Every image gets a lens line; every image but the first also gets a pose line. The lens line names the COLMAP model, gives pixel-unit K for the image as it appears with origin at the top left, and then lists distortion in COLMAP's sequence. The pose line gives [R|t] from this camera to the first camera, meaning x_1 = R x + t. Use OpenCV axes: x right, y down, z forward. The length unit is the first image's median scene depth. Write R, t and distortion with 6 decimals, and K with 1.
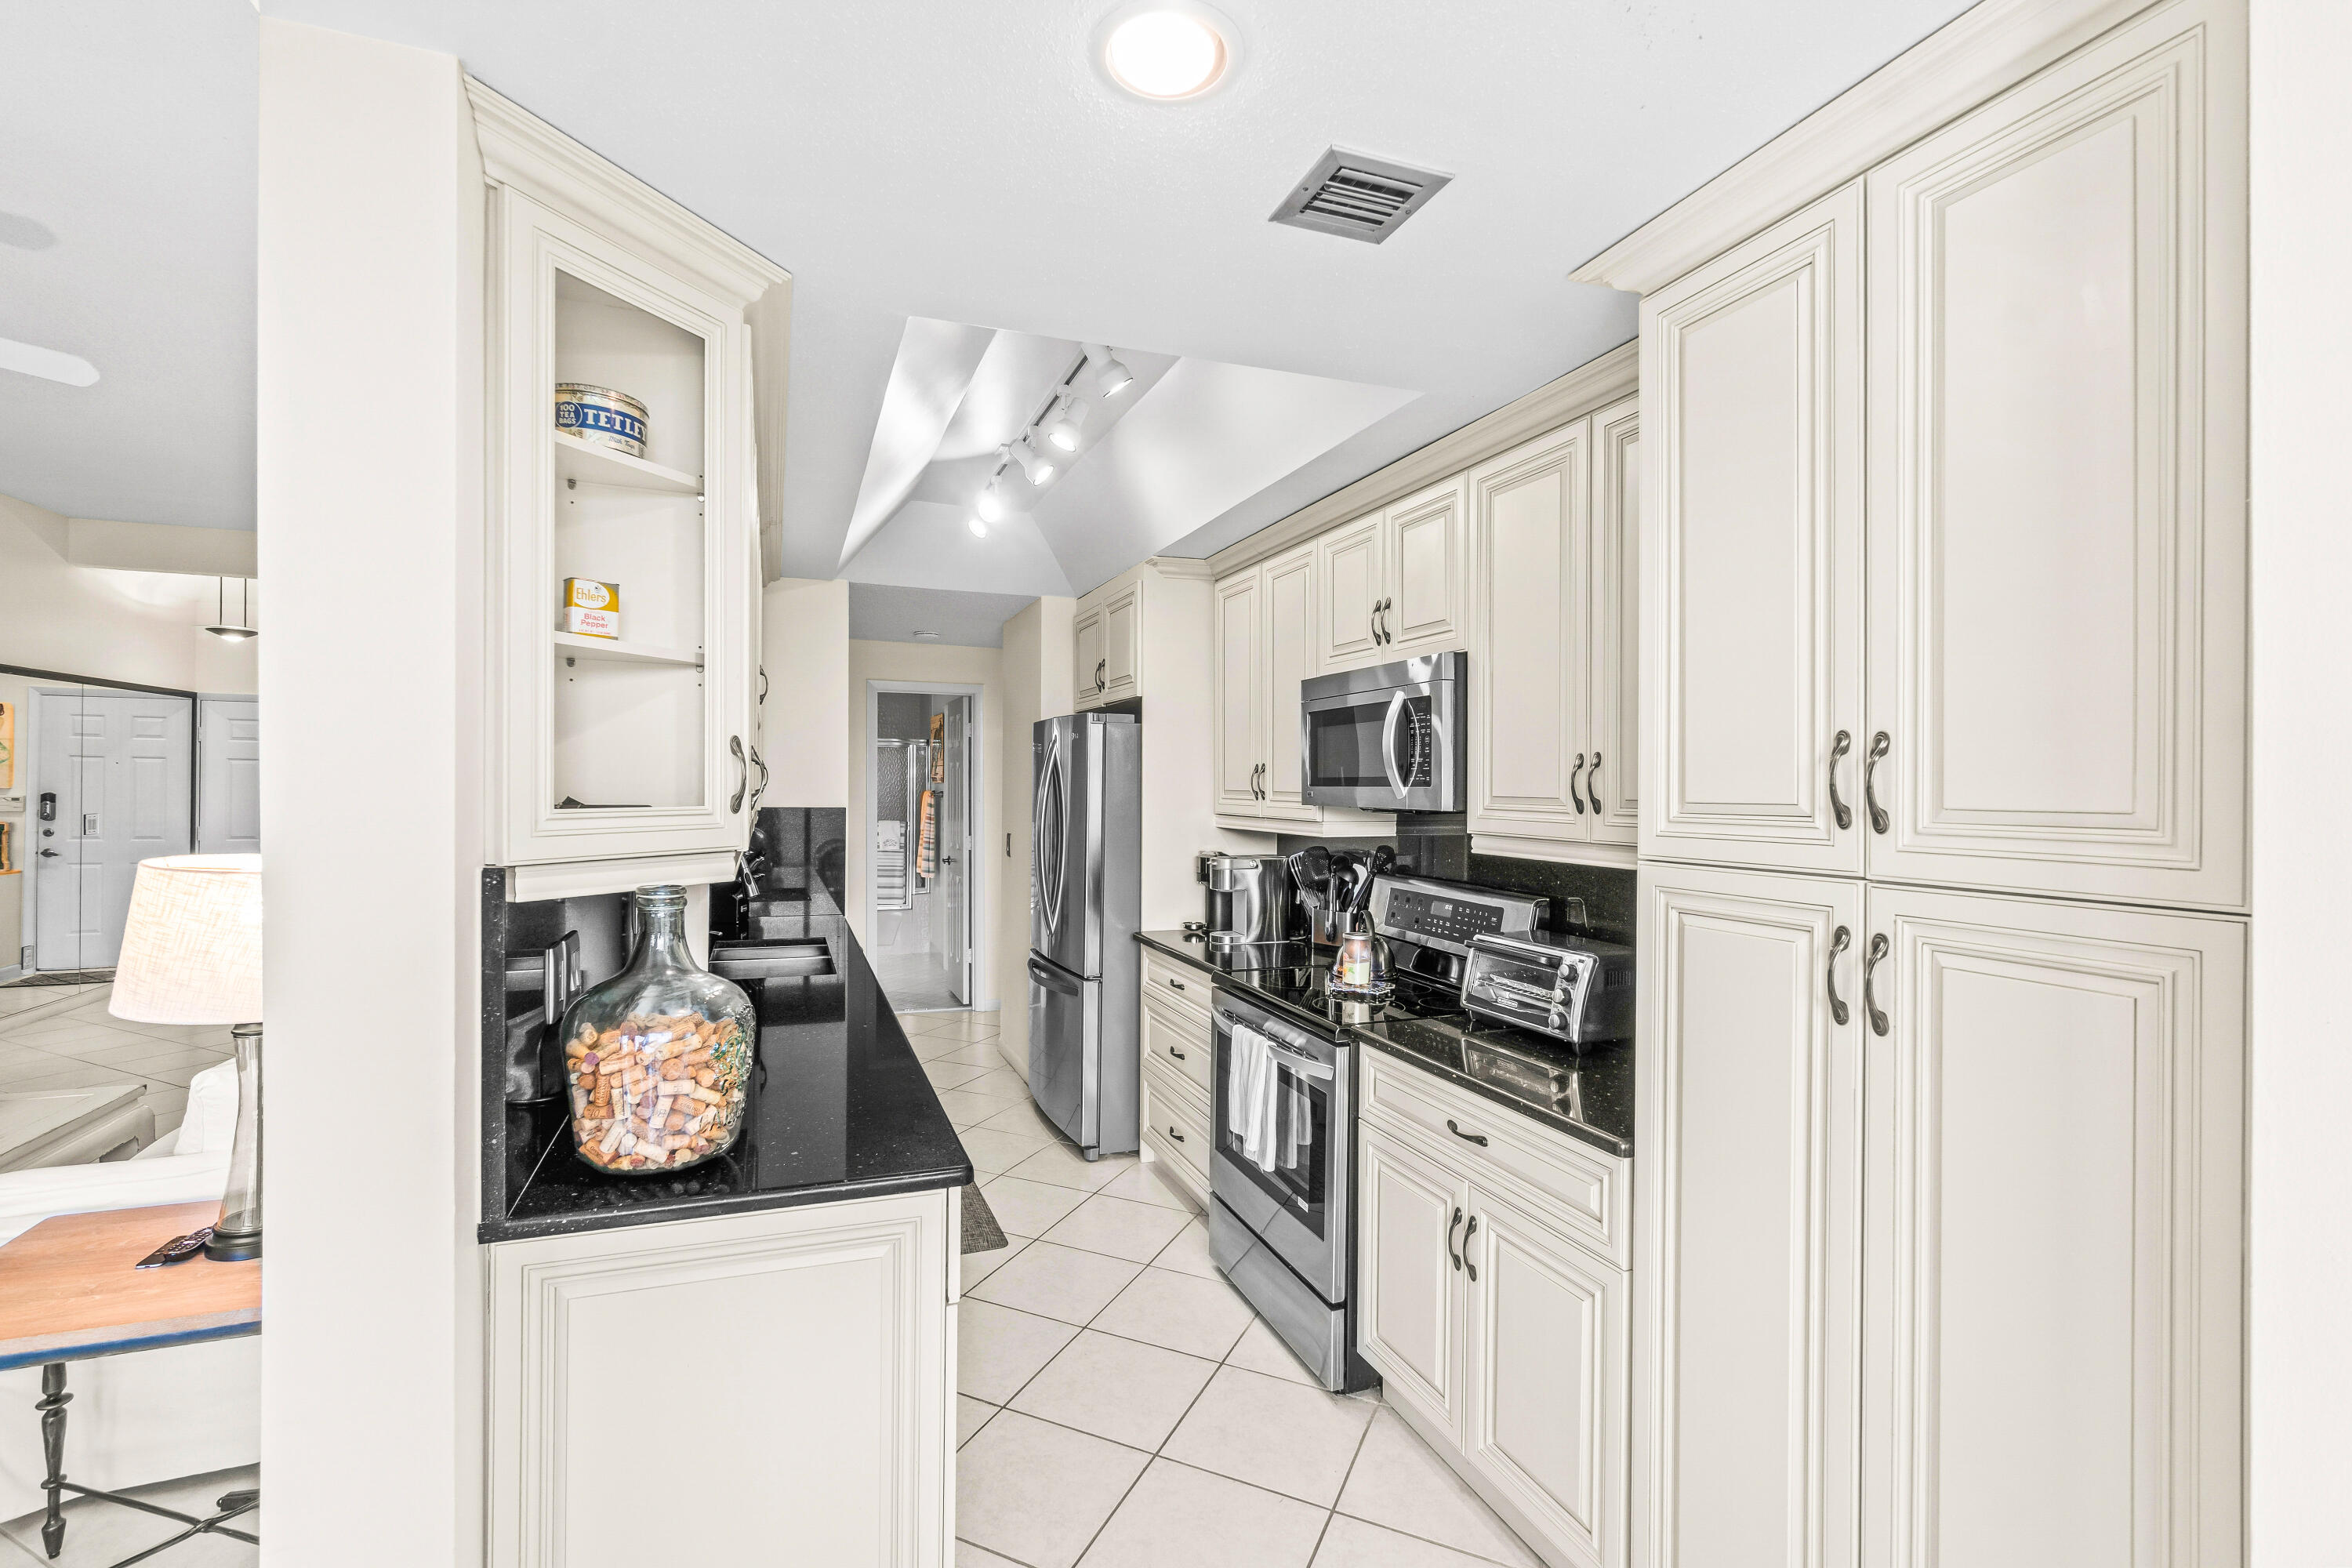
lens RADIAL K [[1041.2, 0, 1140.4], [0, 1041.2, 776.2], [0, 0, 1]] dist [0.002113, 0.000136]
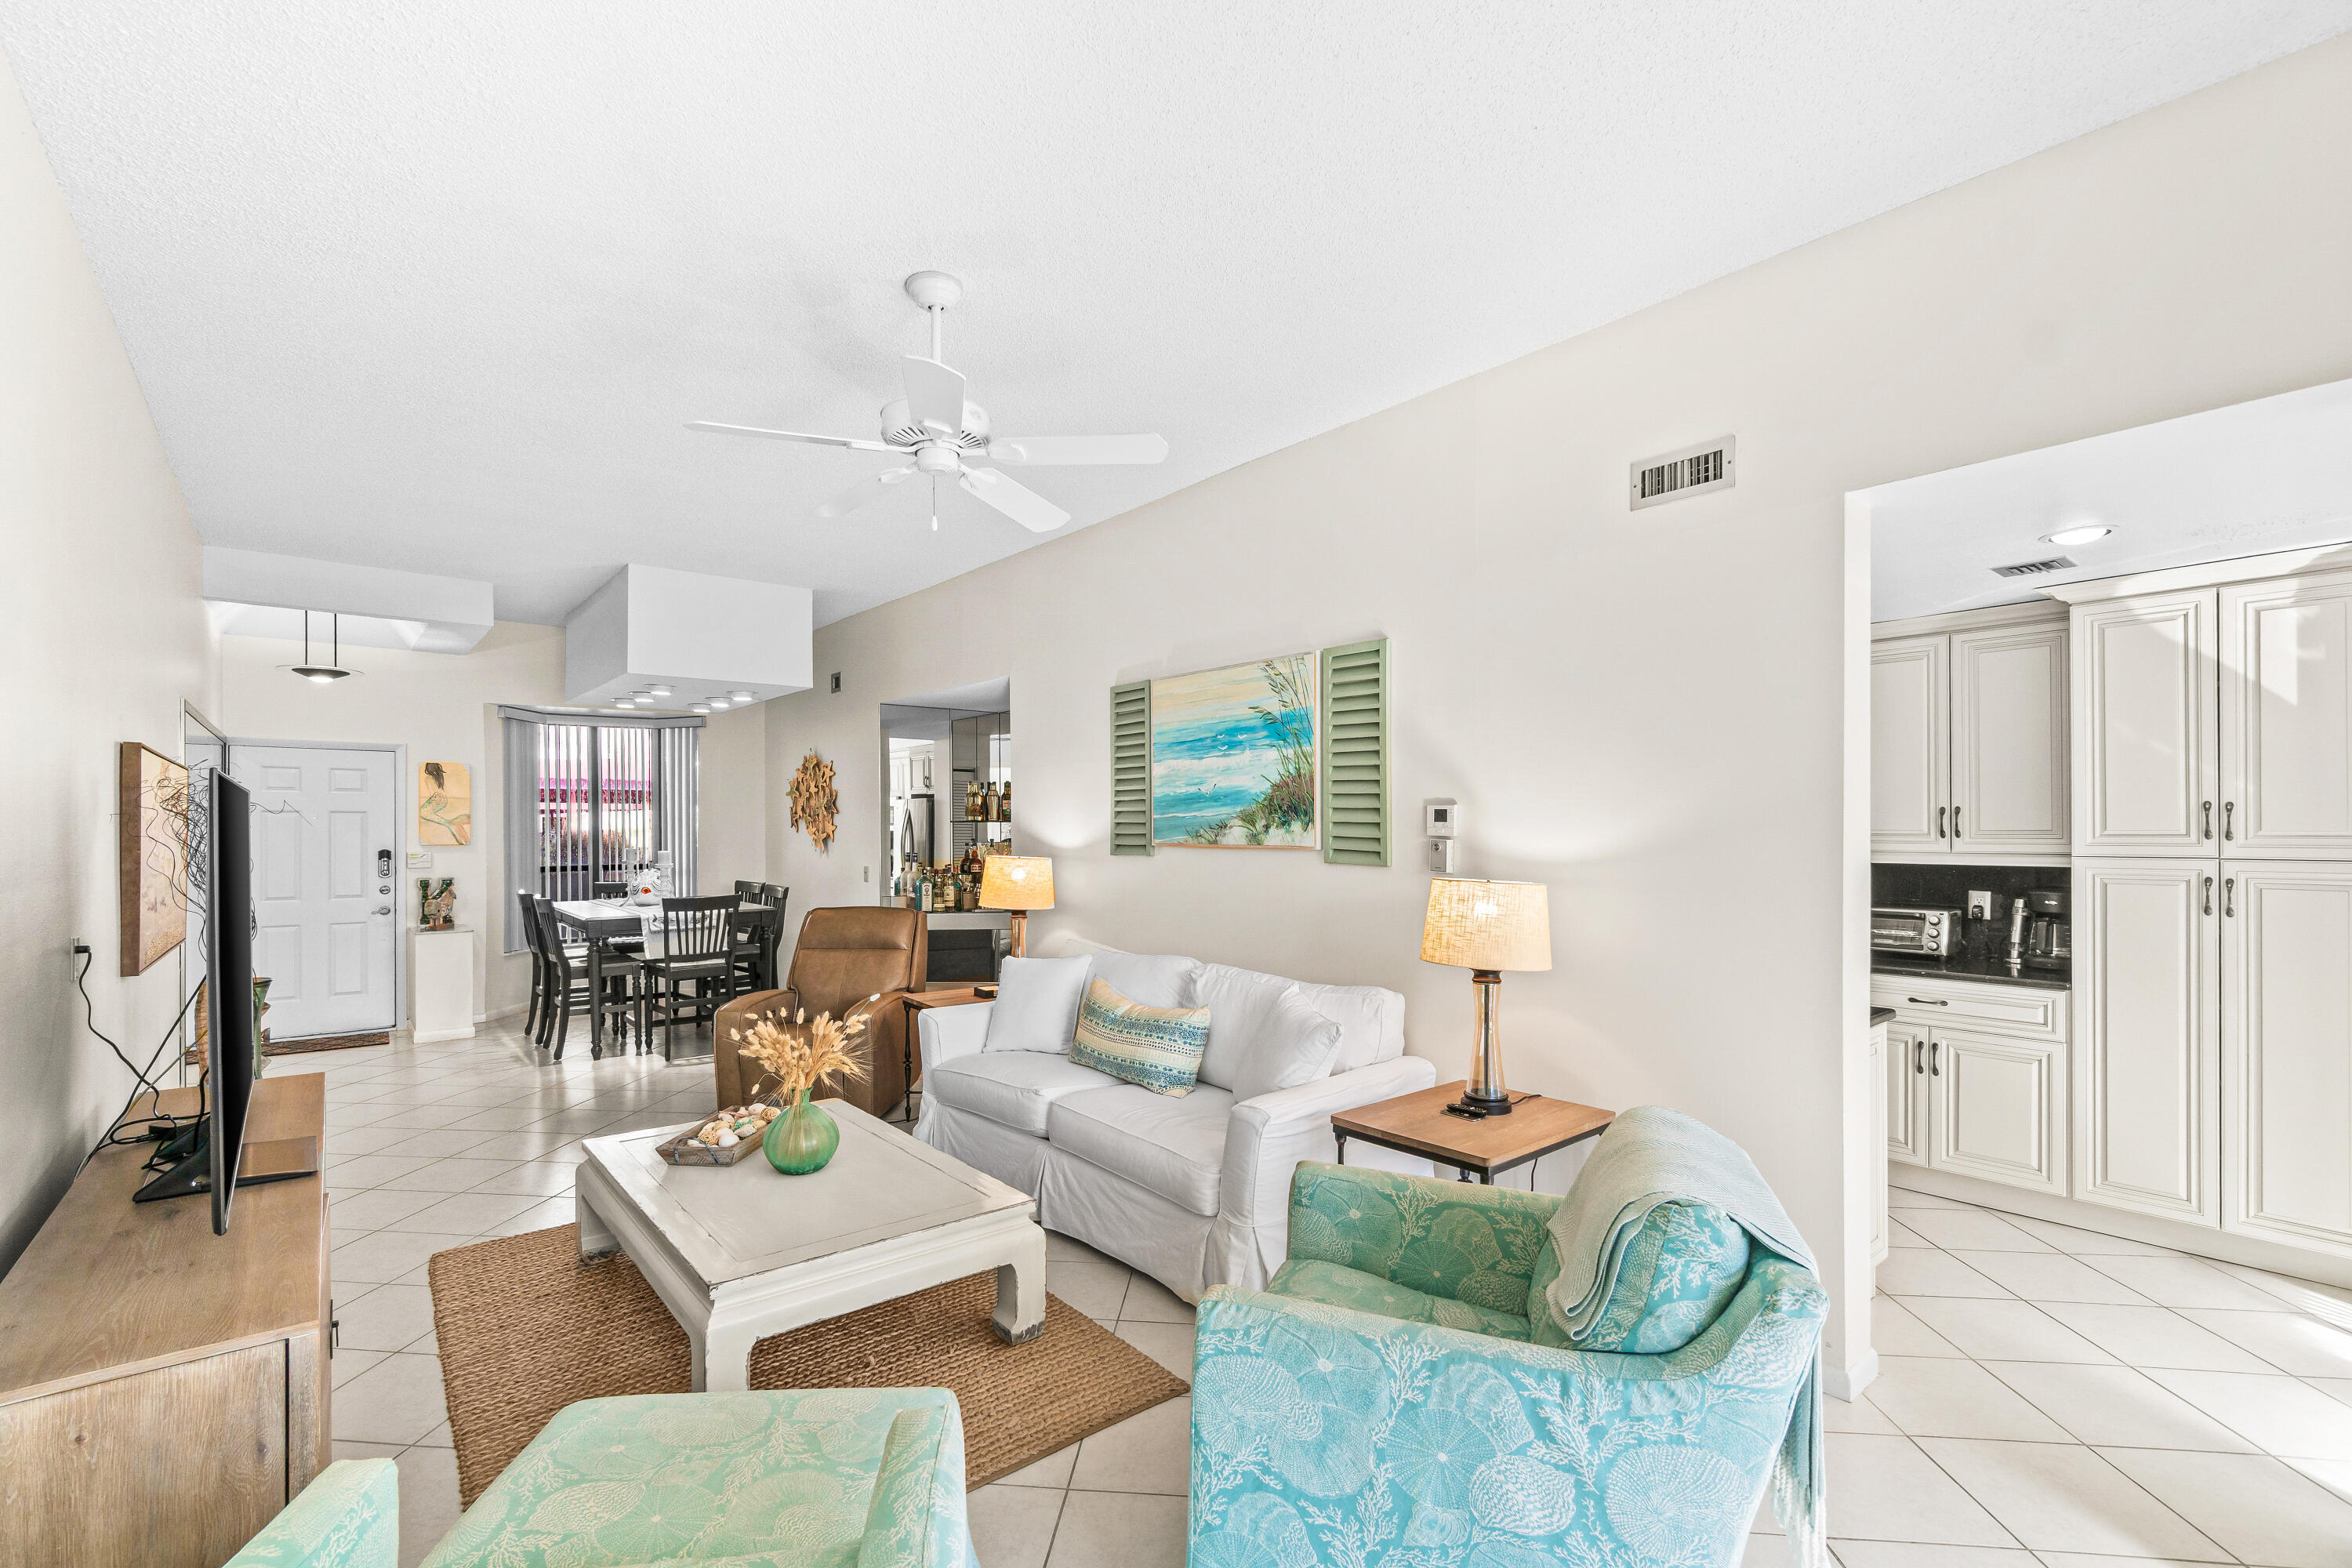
lens RADIAL K [[1037.9, 0, 1159.0], [0, 1037.9, 826.9], [0, 0, 1]] dist [0.001195, 0.000191]
pose [[0.940402, -0.013973, 0.339777, -1.239250], [0.010293, 0.999867, 0.012631, -0.018751], [-0.339908, -0.008381, 0.940421, -0.250235]]
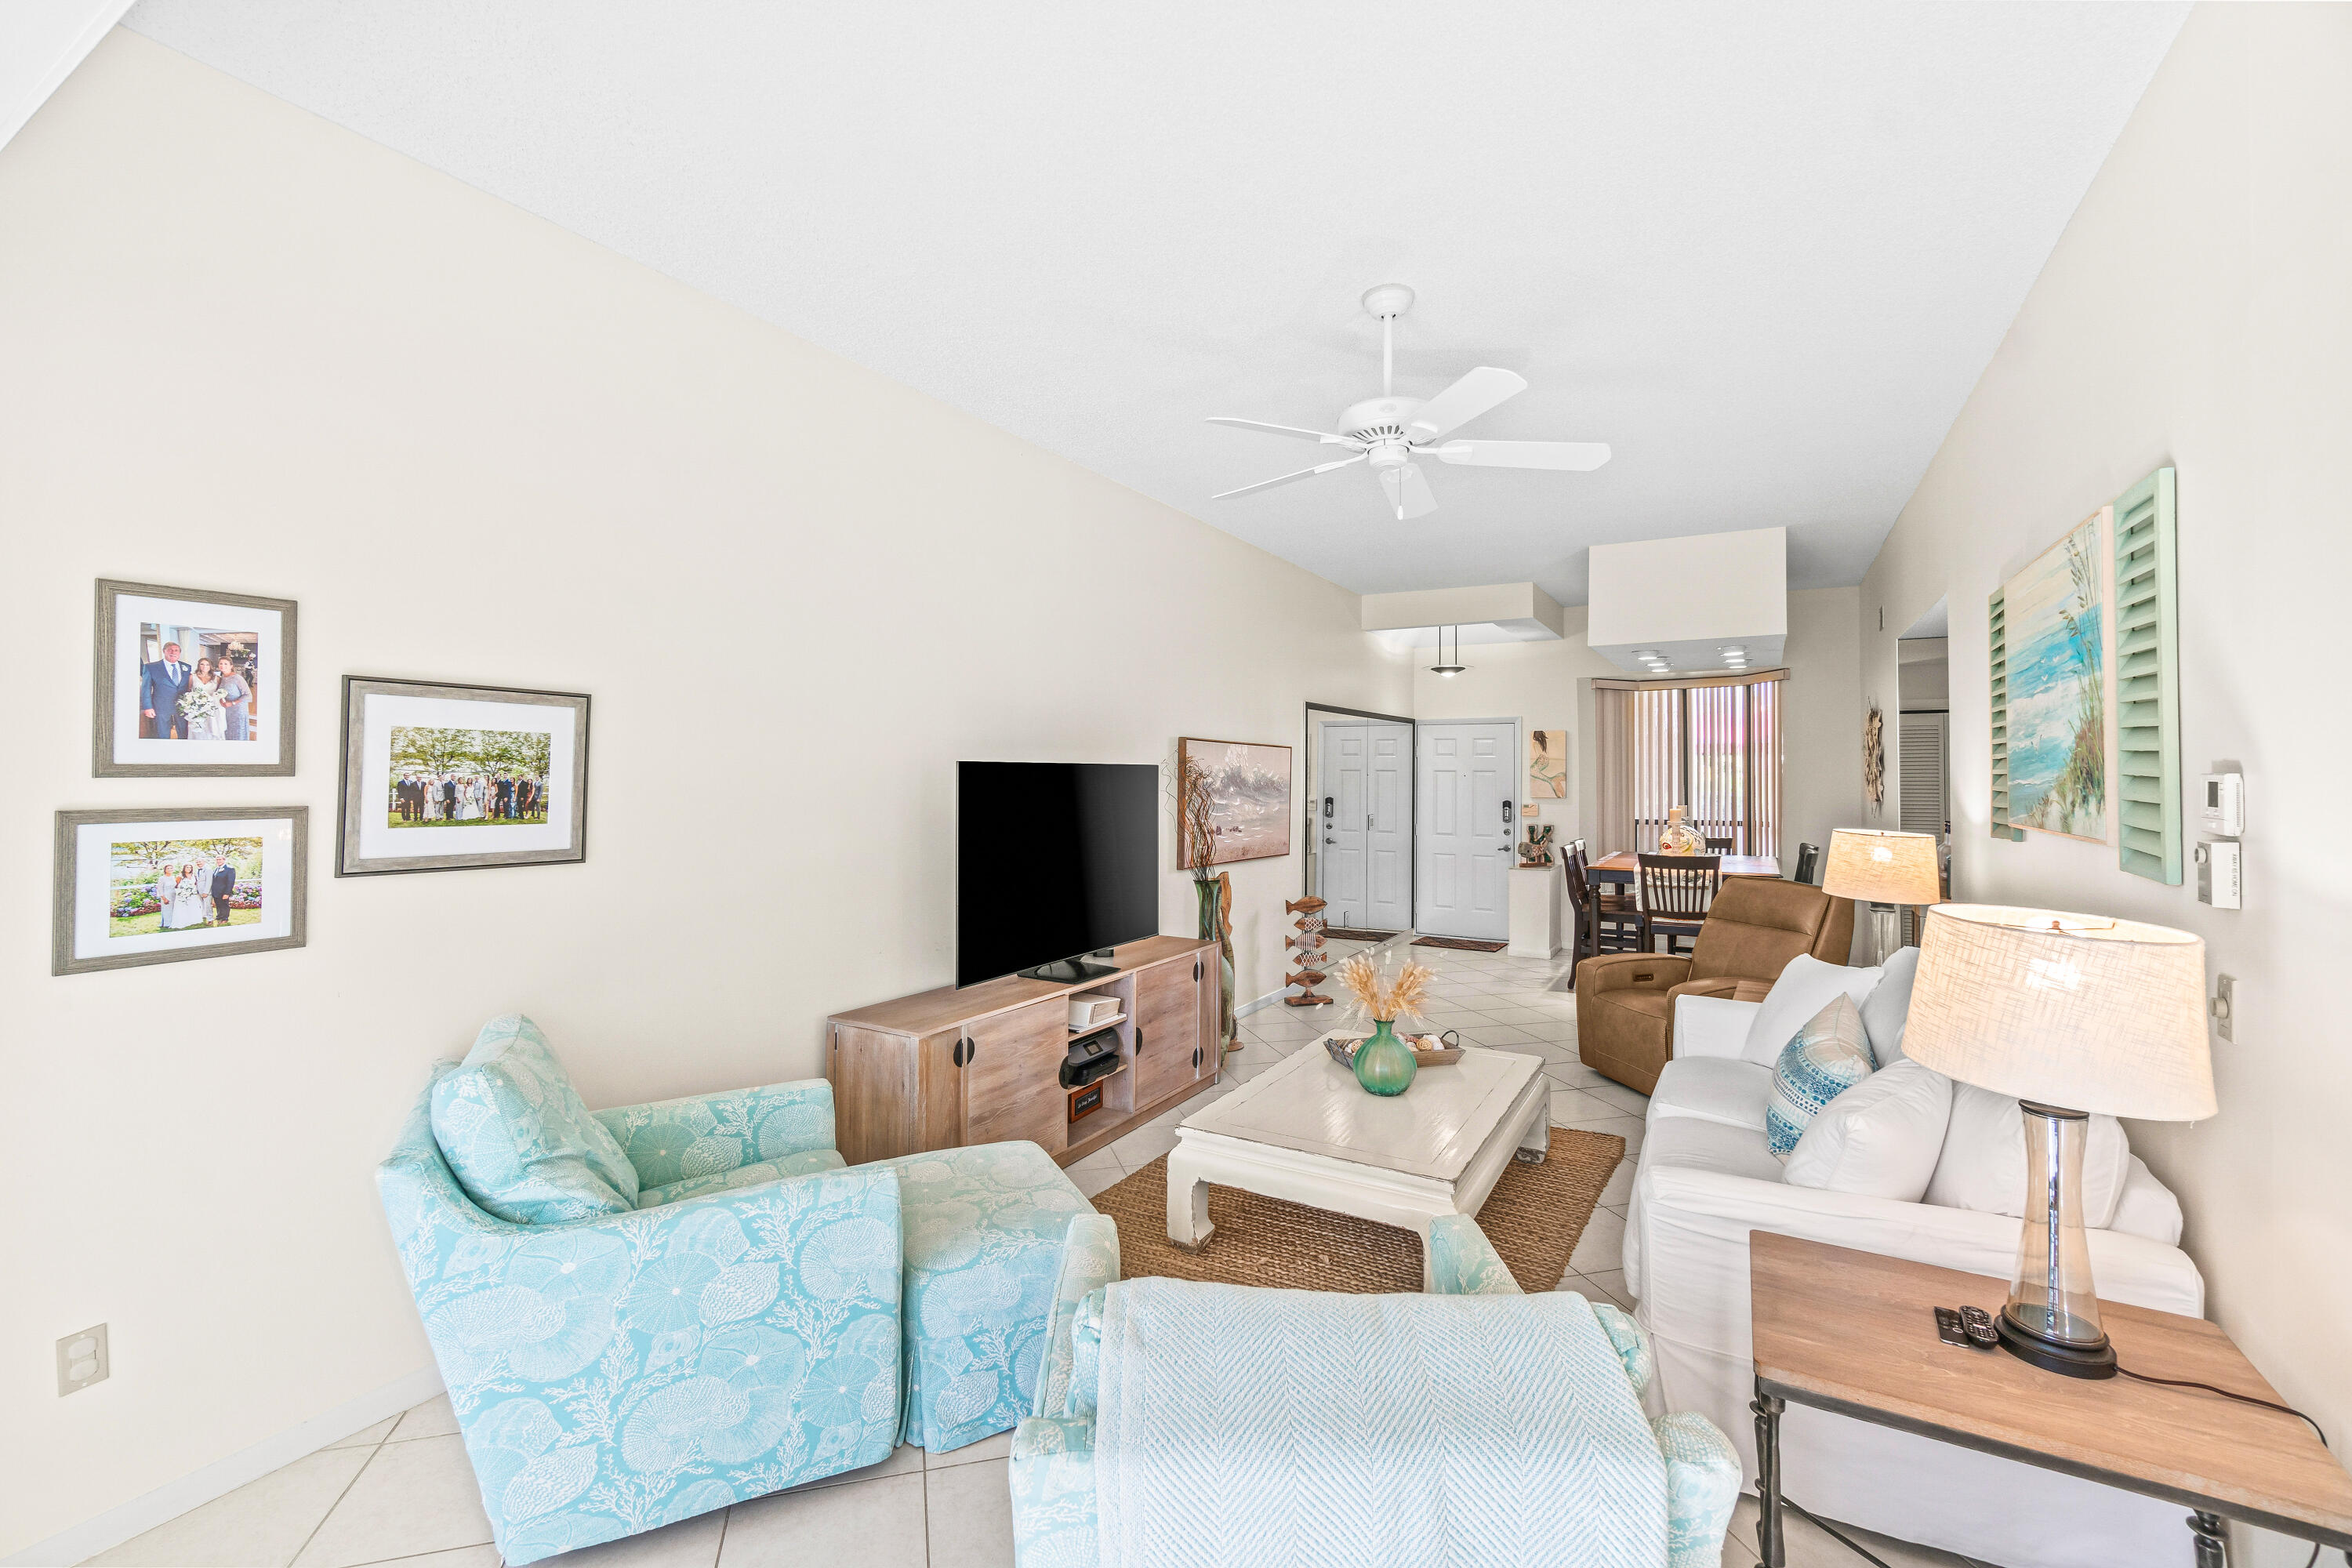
lens RADIAL K [[1009.6, 0, 1163.3], [0, 1009.6, 759.9], [0, 0, 1]] dist [-0.002655, -0.000059]
pose [[0.647256, -0.020393, -0.762000, -0.443670], [0.009847, 0.999782, -0.018392, -0.029449], [0.762209, 0.004401, 0.647316, -0.088260]]
